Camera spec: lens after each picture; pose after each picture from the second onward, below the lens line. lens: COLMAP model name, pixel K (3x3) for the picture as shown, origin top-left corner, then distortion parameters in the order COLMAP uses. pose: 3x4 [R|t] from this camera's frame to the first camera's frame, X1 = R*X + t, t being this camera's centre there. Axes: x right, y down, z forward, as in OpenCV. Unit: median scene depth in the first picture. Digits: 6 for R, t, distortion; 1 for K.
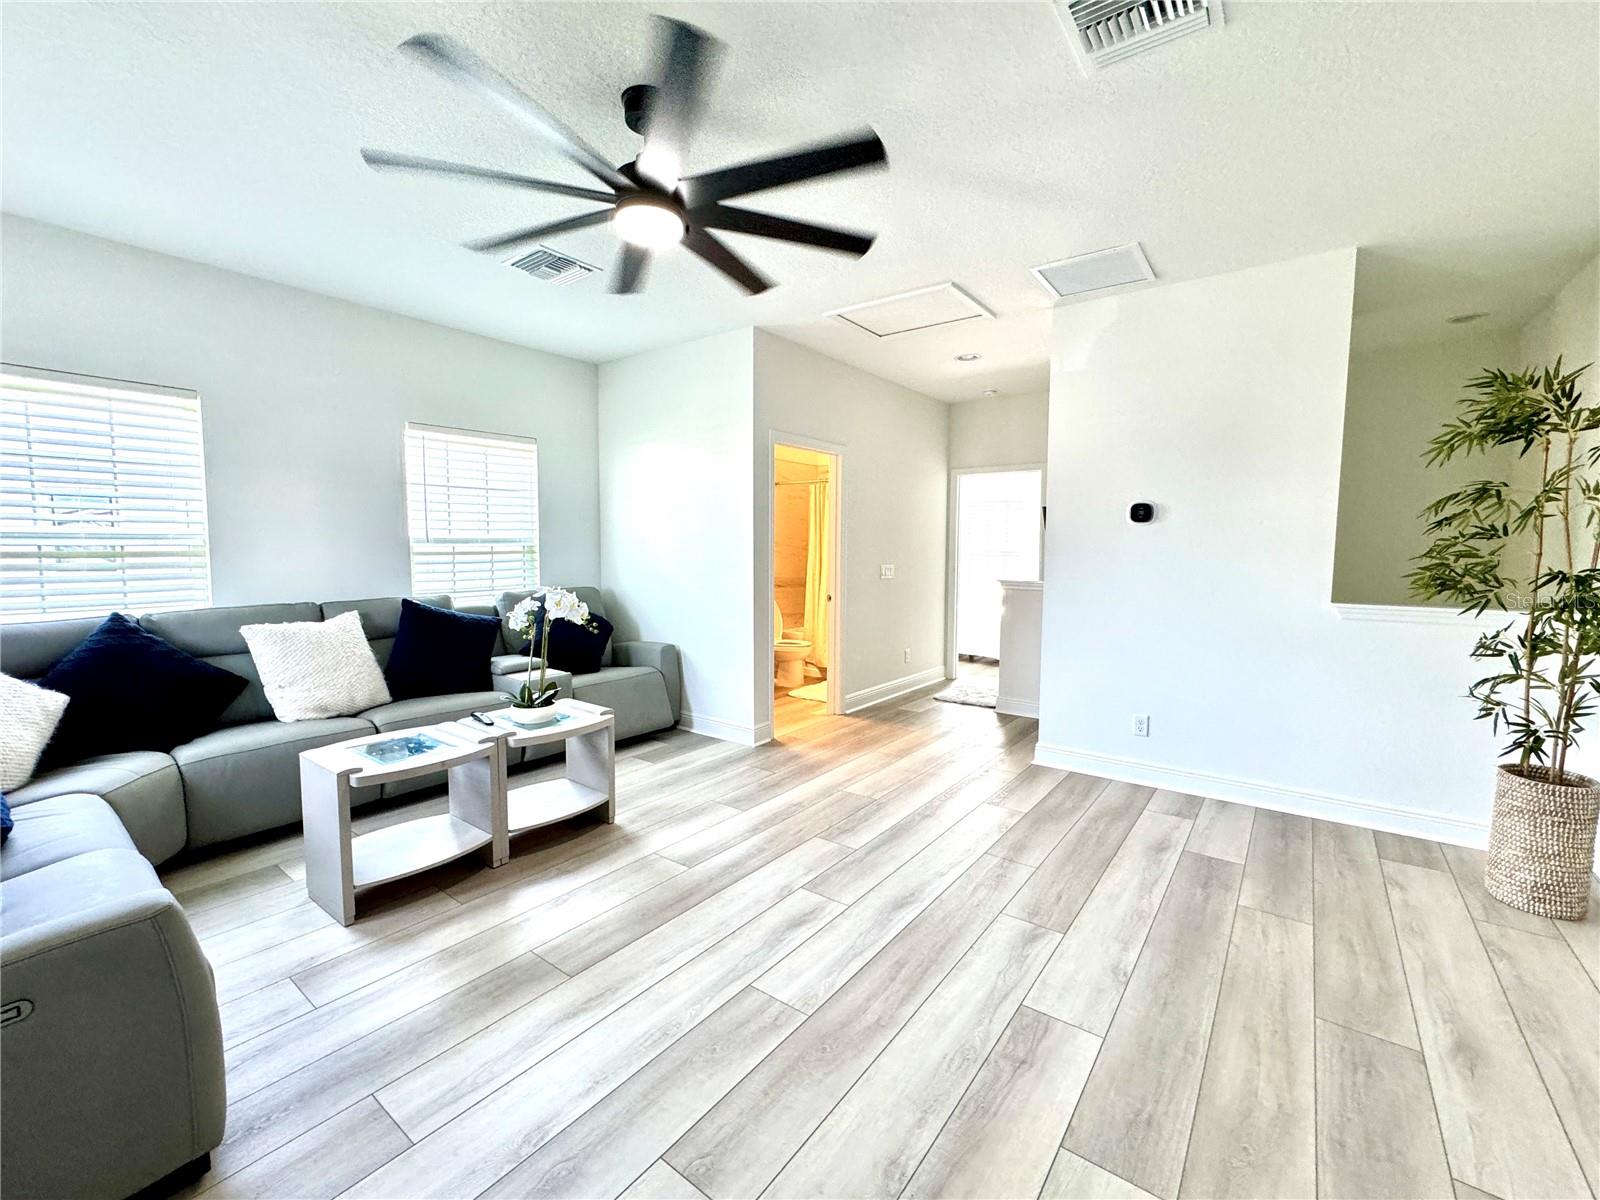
lens RADIAL K [[667.7, 0, 798.0], [0, 667.7, 596.7], [0, 0, 1]] dist [-0.004231, -0.000785]
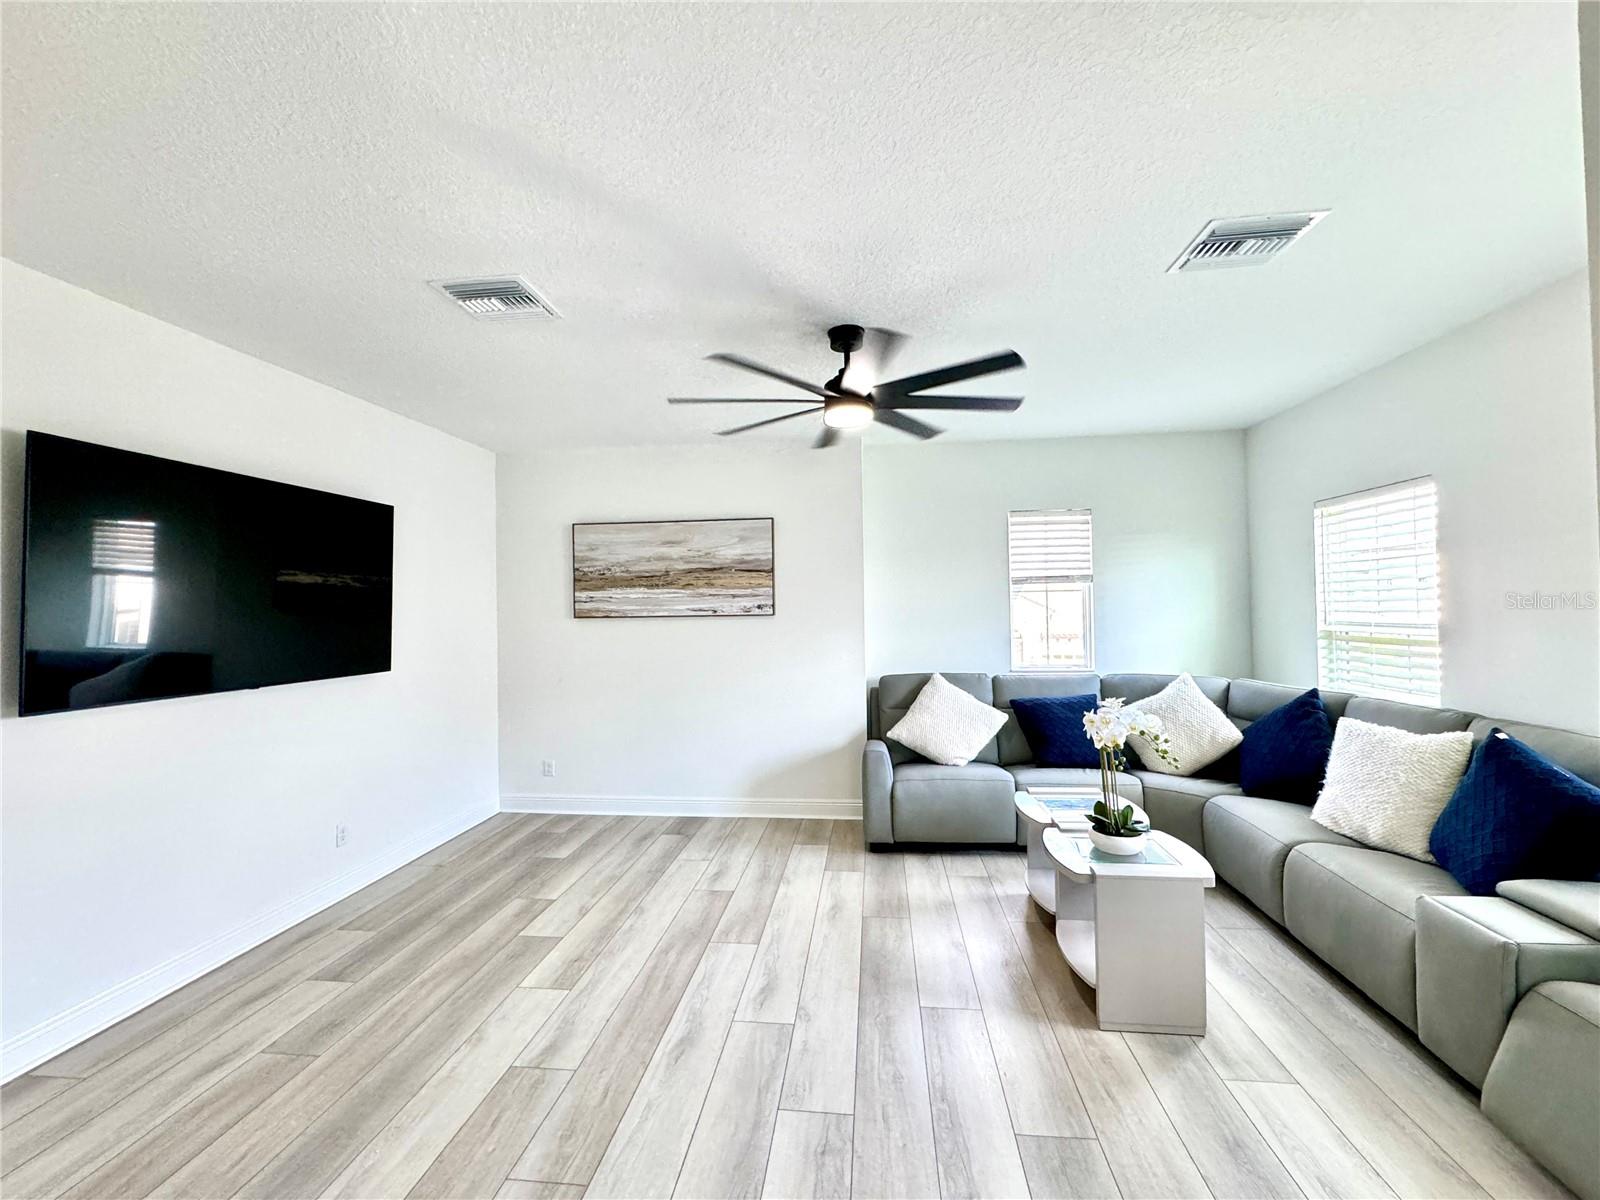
lens RADIAL K [[667.7, 0, 797.0], [0, 667.7, 596.8], [0, 0, 1]] dist [-0.004231, -0.000785]
pose [[-0.859410, 0.001810, -0.511285, 0.521176], [-0.026823, 0.998457, 0.048622, -0.222258], [0.510584, 0.055500, -0.858035, 1.944037]]
